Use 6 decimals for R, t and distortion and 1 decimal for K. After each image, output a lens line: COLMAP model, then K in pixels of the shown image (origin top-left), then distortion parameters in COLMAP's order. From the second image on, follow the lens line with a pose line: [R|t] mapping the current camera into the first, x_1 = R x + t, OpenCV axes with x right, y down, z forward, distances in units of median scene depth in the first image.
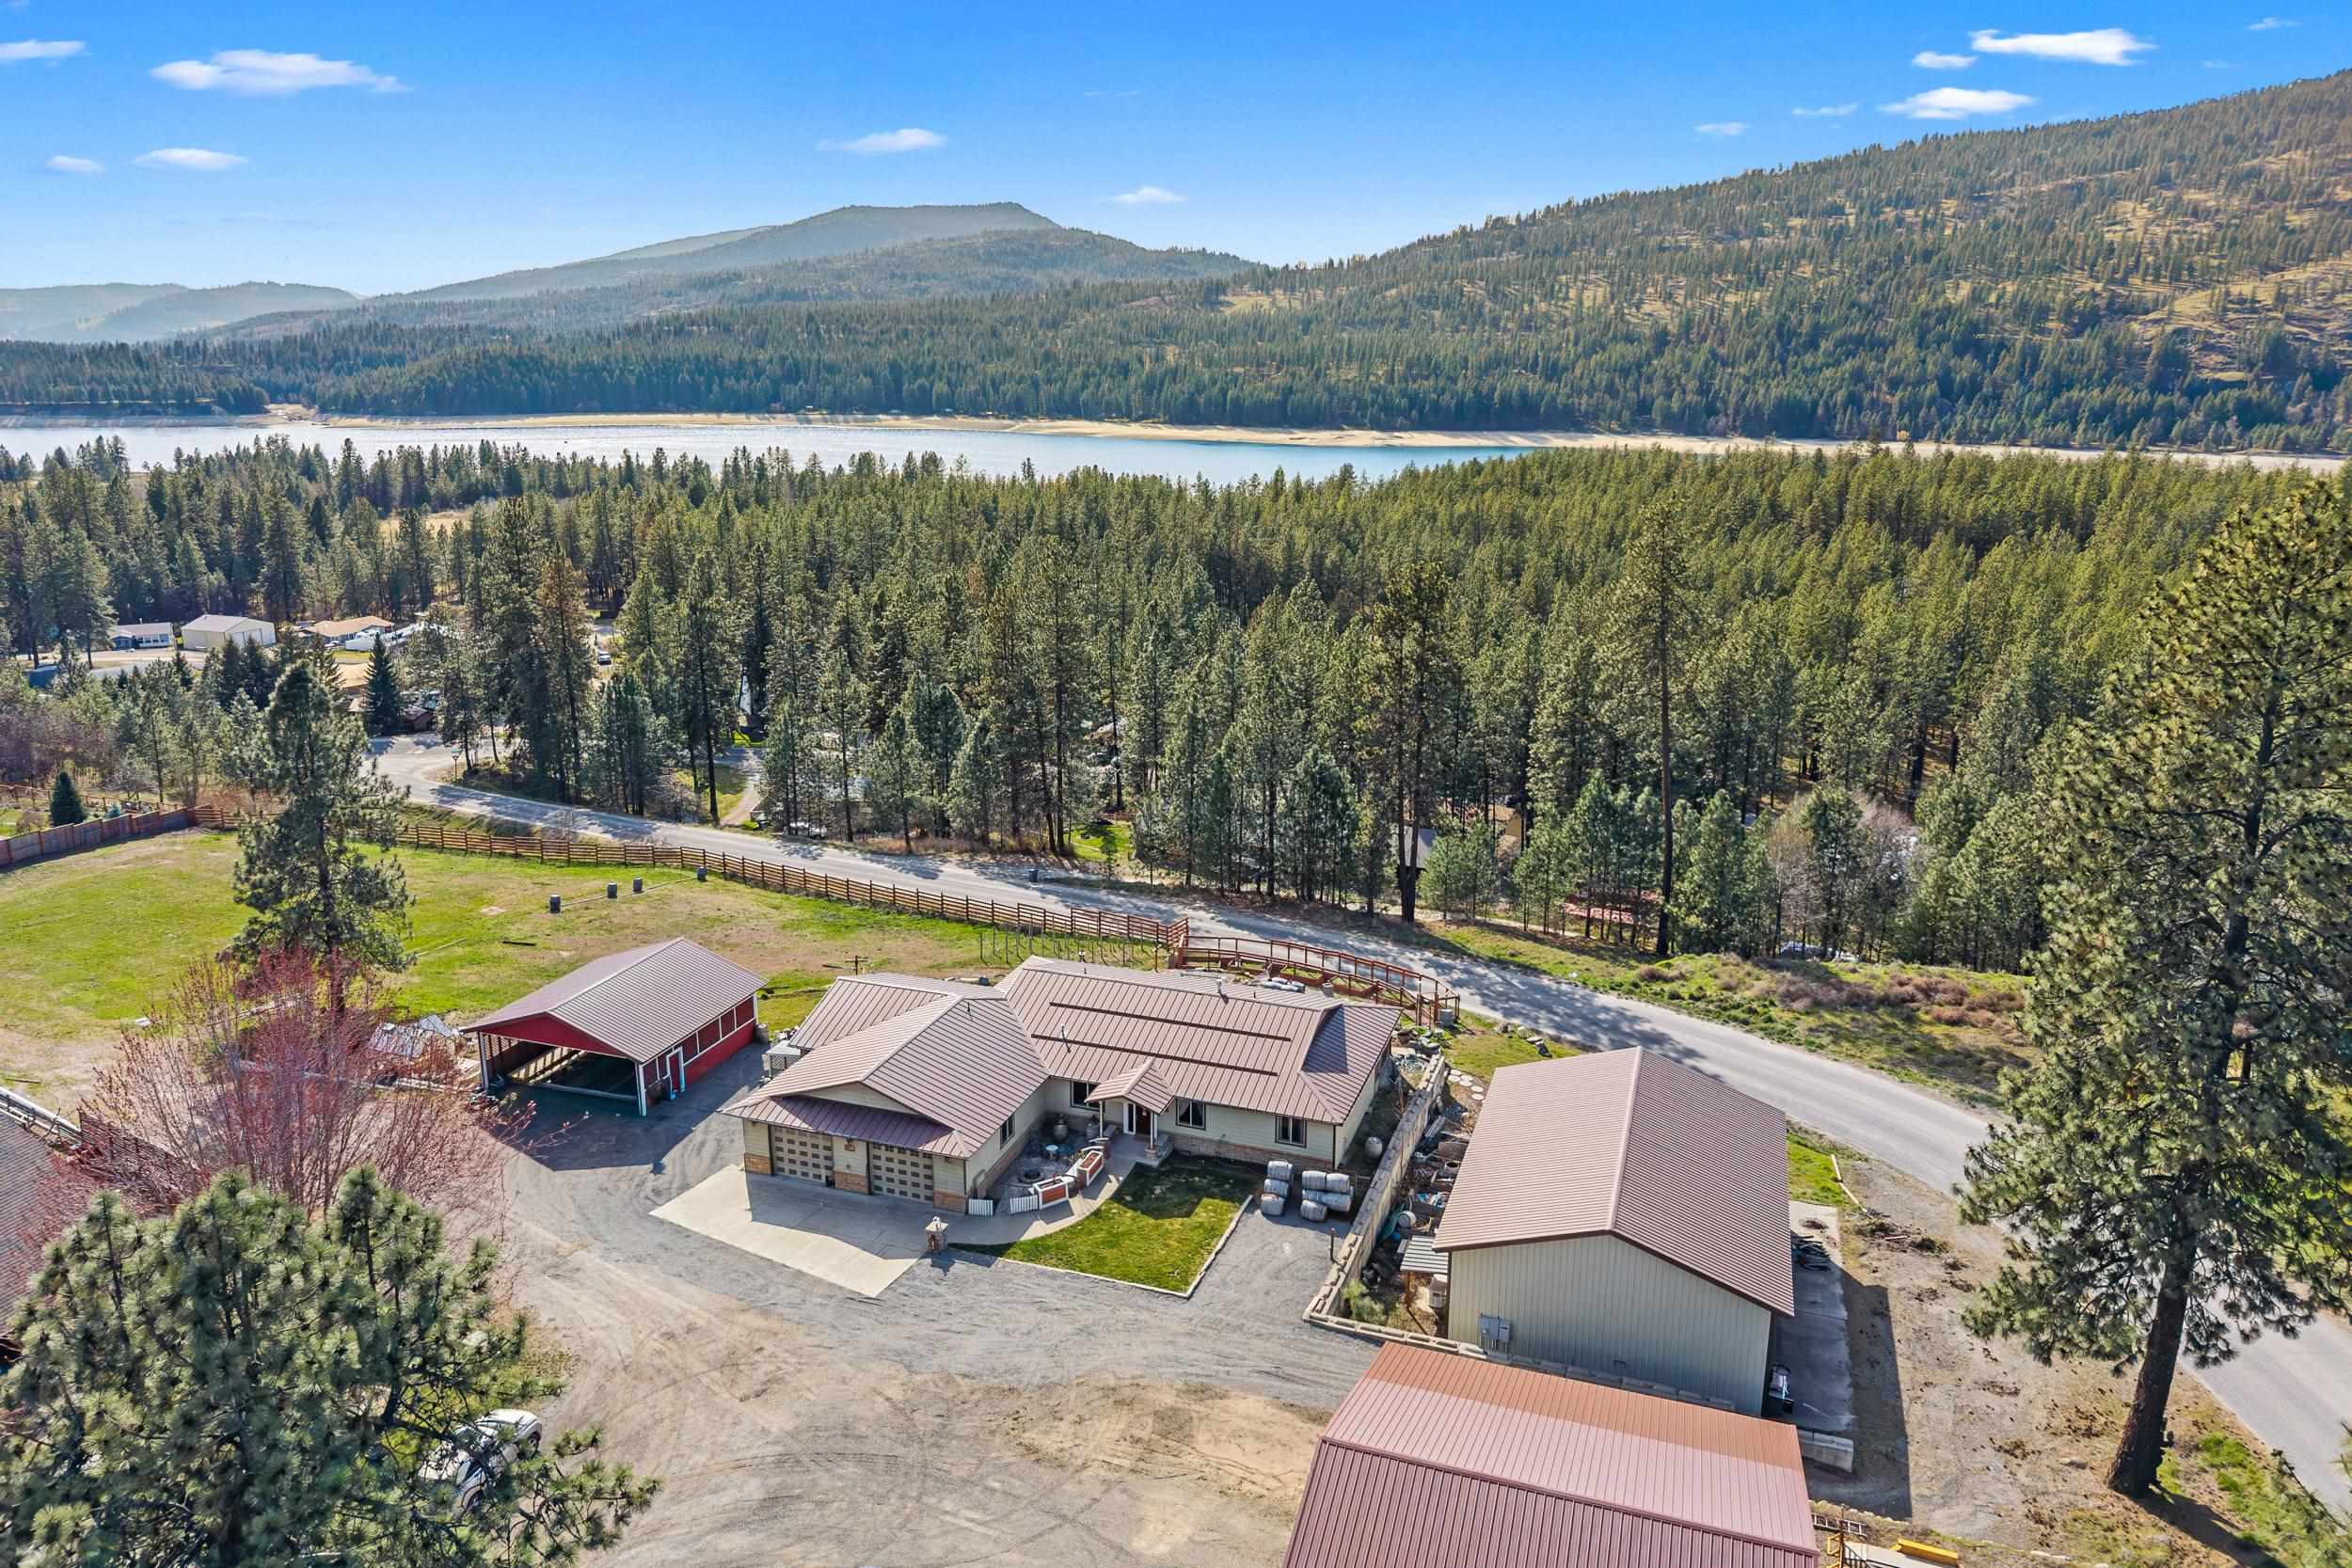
lens RADIAL K [[1580.2, 0, 1194.8], [0, 1580.2, 796.7], [0, 0, 1]] dist [0.030075, -0.031990]
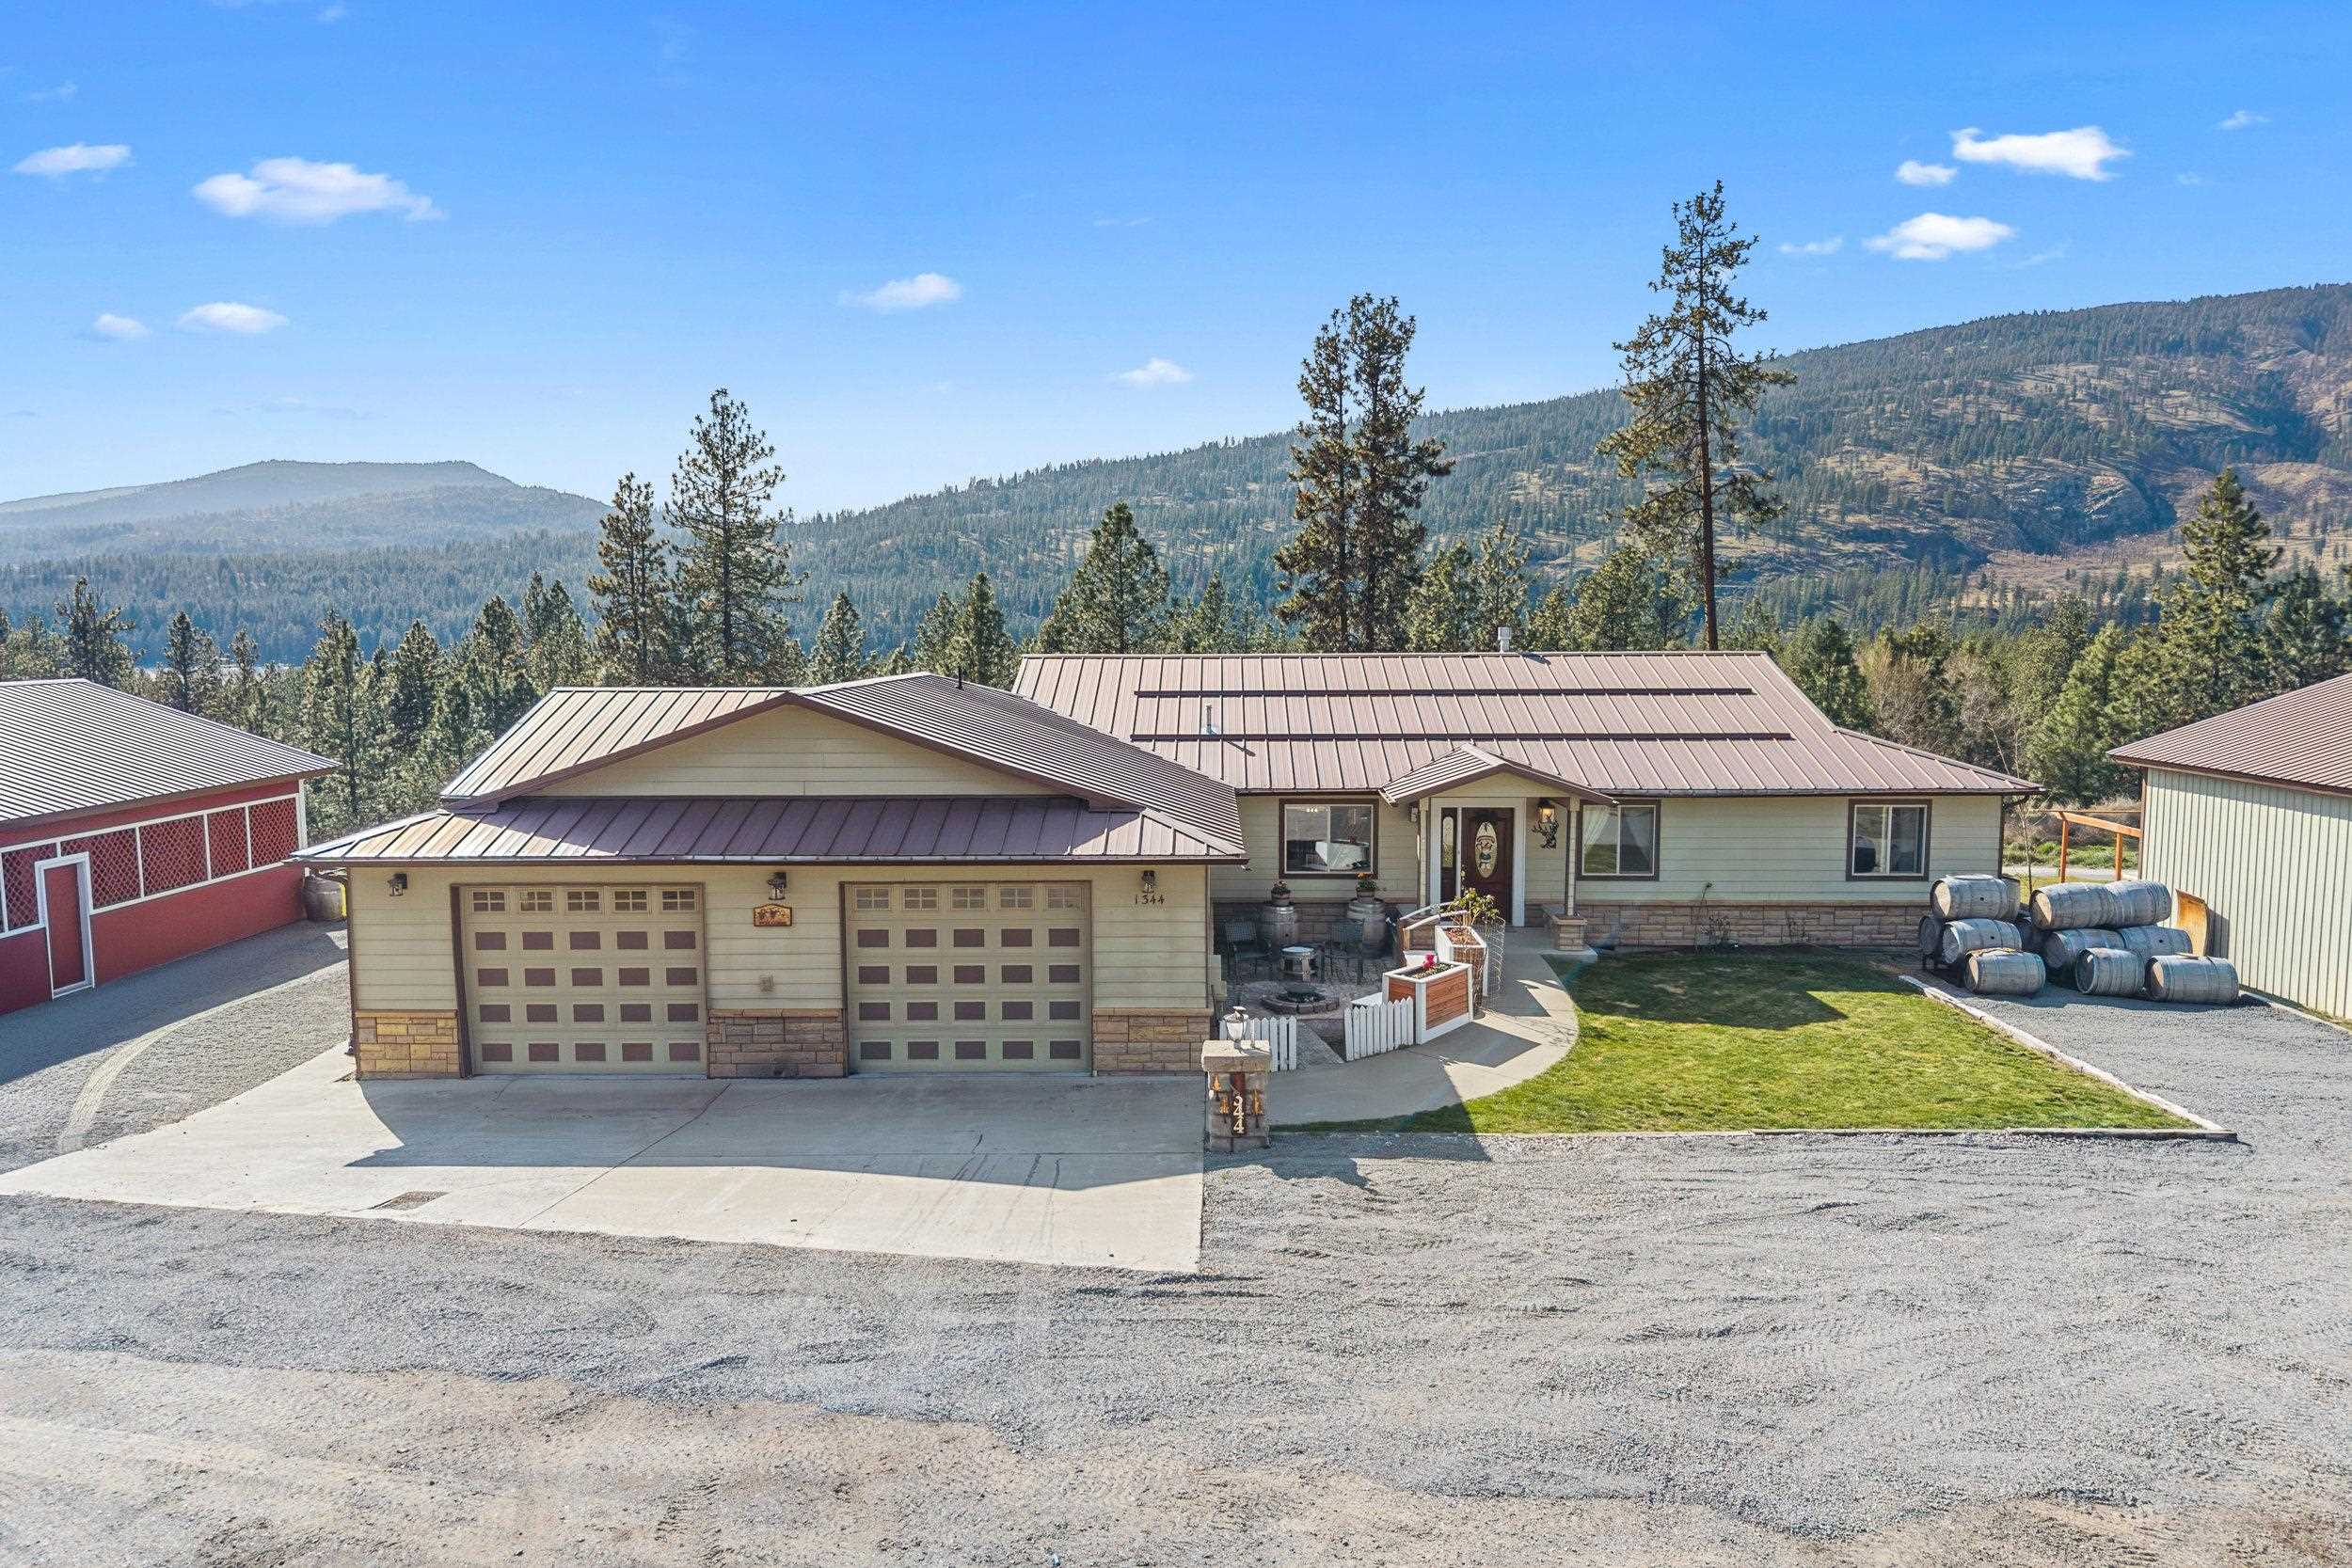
lens RADIAL K [[1580.2, 0, 1200.6], [0, 1580.2, 822.2], [0, 0, 1]] dist [0.030075, -0.031990]
pose [[0.949341, -0.048120, 0.310543, -0.229453], [0.092975, 0.986974, -0.131292, 0.246745], [-0.300180, 0.153514, 0.941449, 0.687001]]
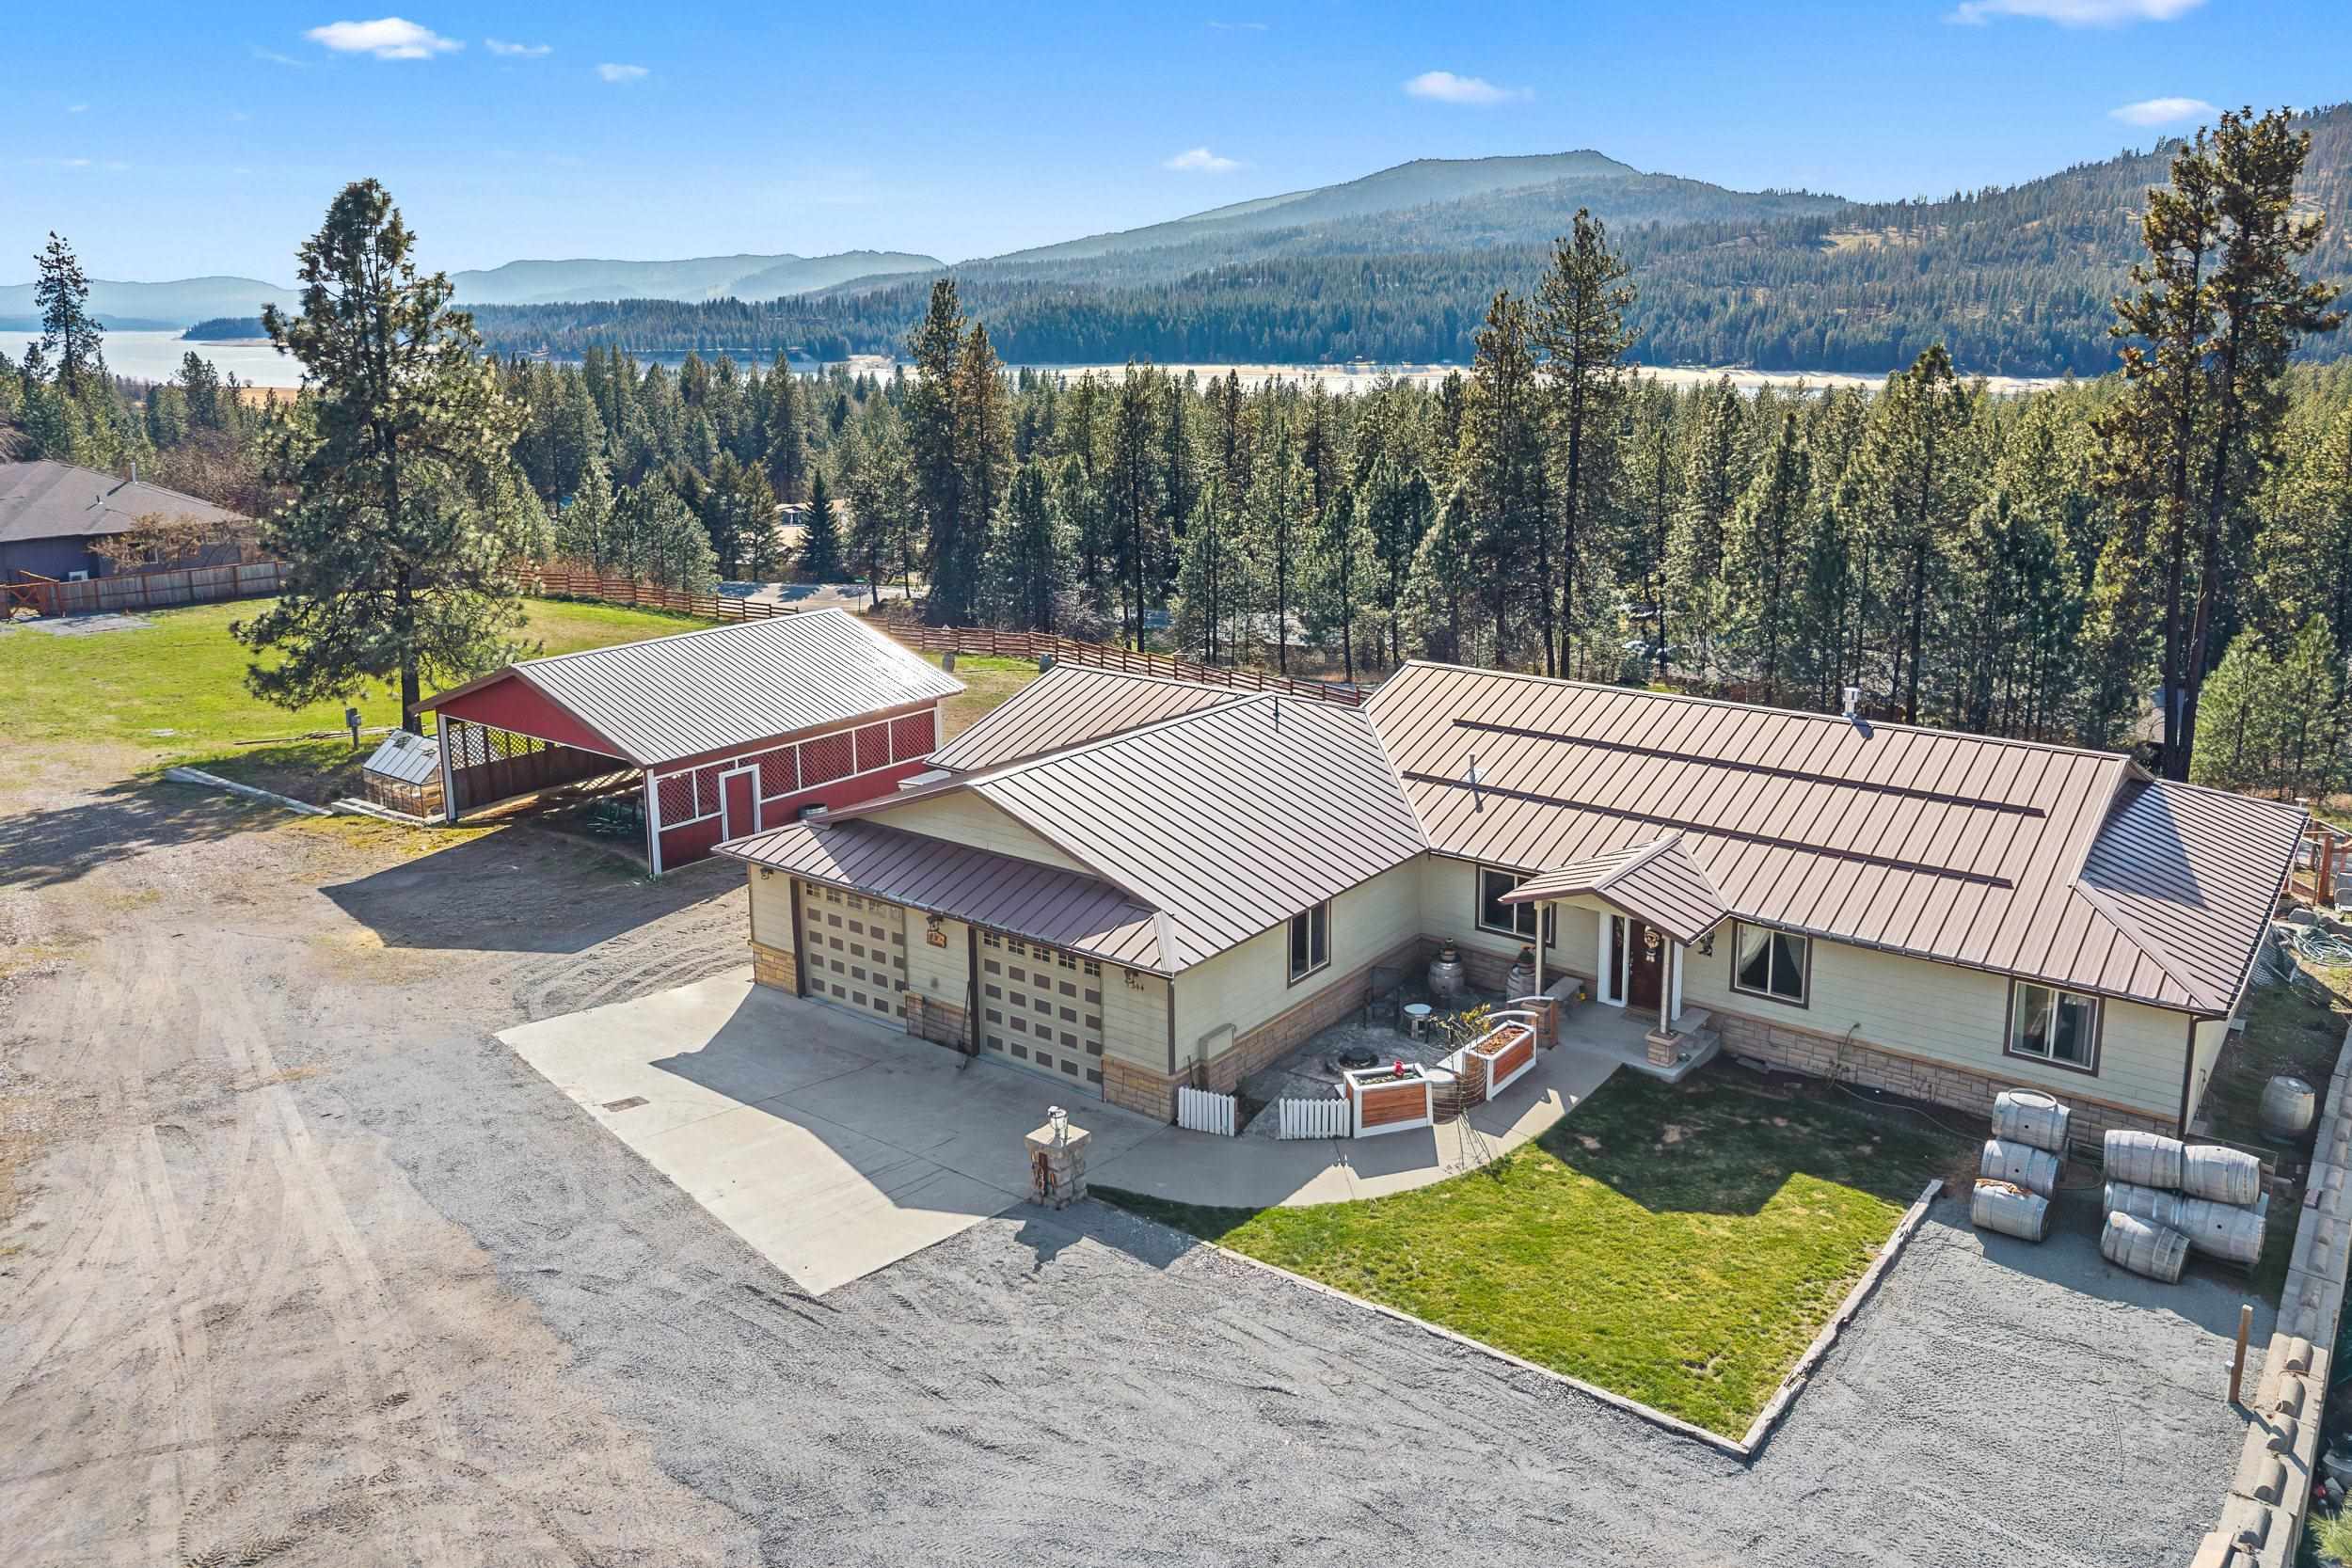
lens RADIAL K [[1709.8, 0, 1256.2], [0, 1709.8, 673.7], [0, 0, 1]] dist [0.018100, -0.020184]
pose [[0.957030, 0.050455, -0.285566, -0.007064], [-0.069708, 0.995900, -0.057658, 0.168561], [0.281486, 0.075086, 0.956623, 0.568989]]
